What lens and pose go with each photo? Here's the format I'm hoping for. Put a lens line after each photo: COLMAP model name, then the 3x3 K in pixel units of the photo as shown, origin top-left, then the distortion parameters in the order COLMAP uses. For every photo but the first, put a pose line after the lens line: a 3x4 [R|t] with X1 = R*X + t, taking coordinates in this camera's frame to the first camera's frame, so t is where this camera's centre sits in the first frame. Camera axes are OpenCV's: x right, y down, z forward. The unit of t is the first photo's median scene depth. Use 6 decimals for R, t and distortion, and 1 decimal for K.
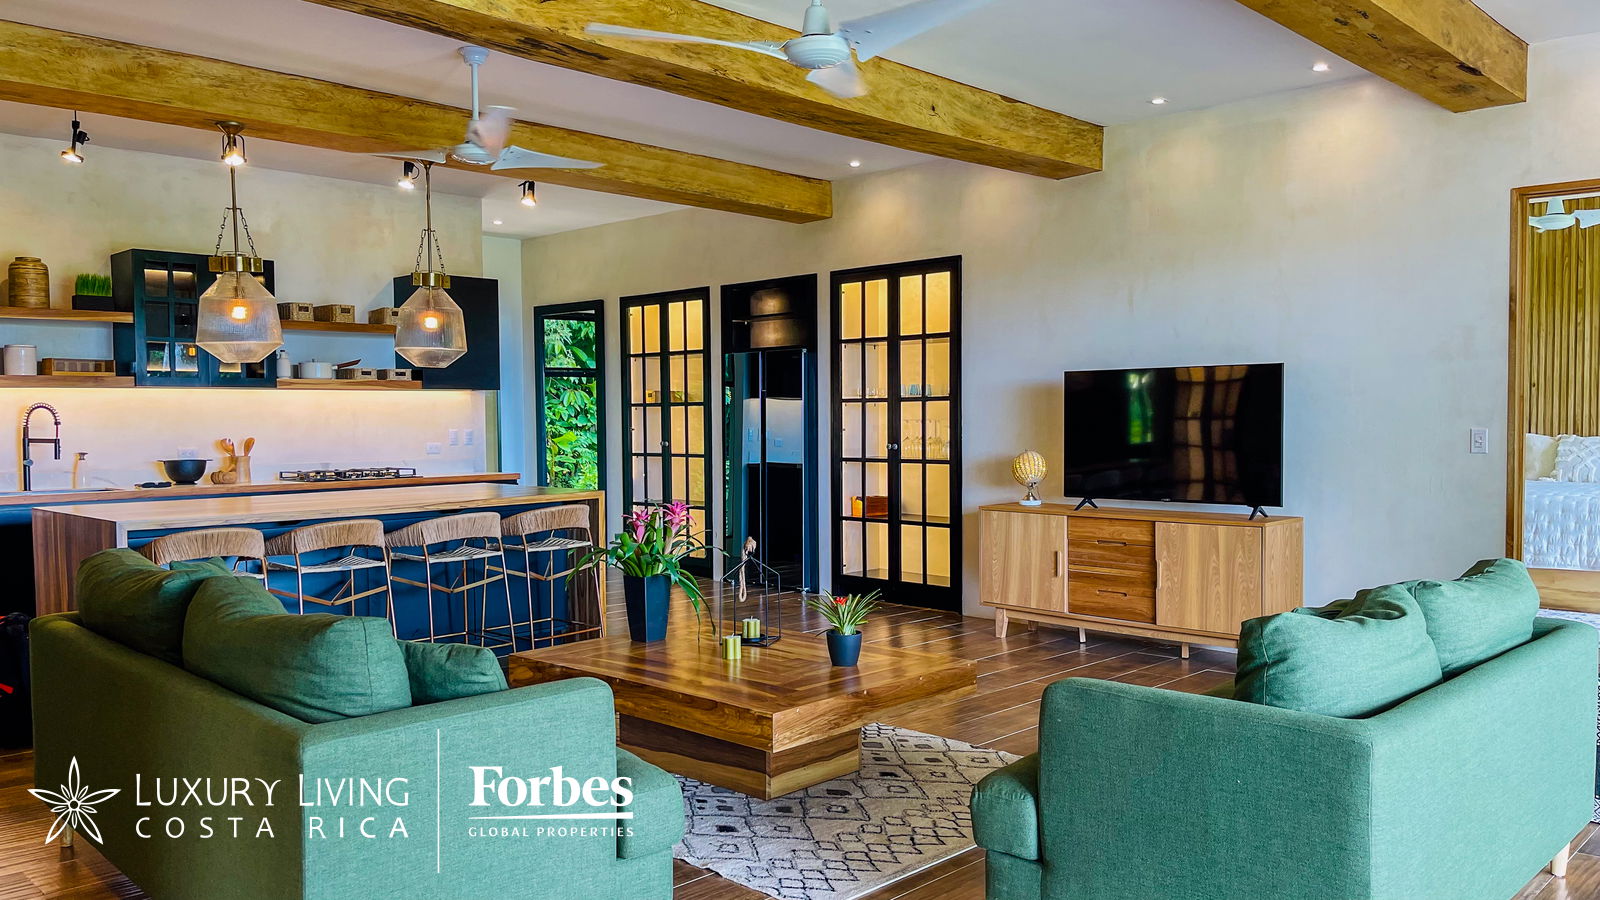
lens RADIAL K [[1209.1, 0, 798.7], [0, 1209.1, 455.9], [0, 0, 1]] dist [0.061800, -0.080413]
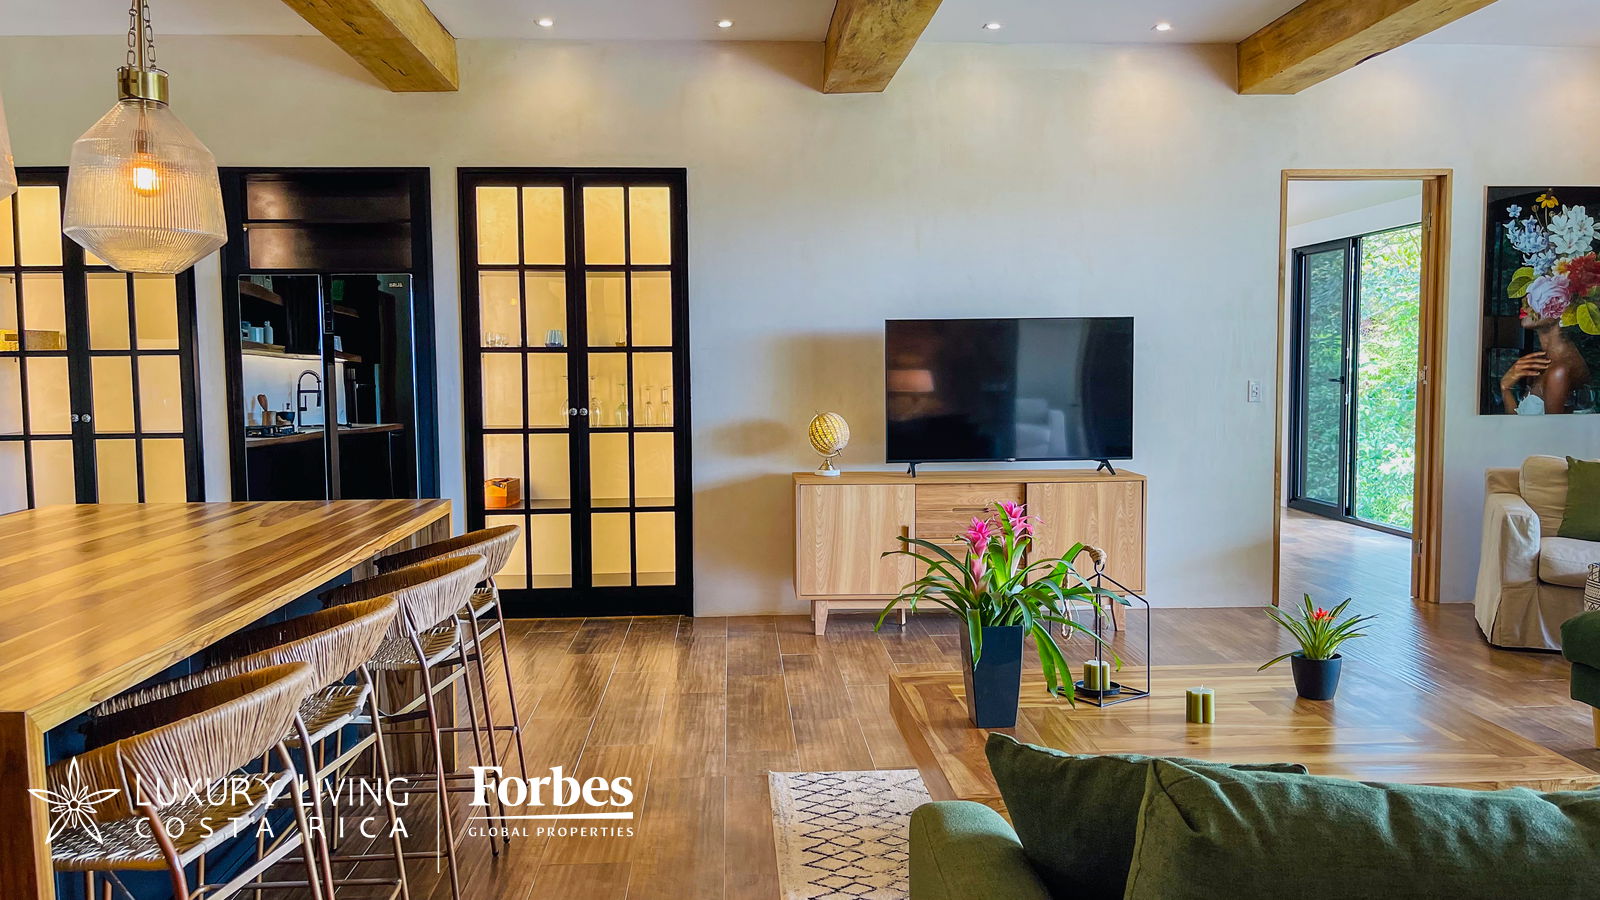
lens RADIAL K [[1209.1, 0, 797.9], [0, 1209.1, 451.1], [0, 0, 1]] dist [0.061800, -0.080413]
pose [[0.667034, -0.050392, 0.743321, -0.444112], [0.028420, 0.998705, 0.042202, -0.012519], [-0.744485, -0.007025, 0.667603, 0.438334]]
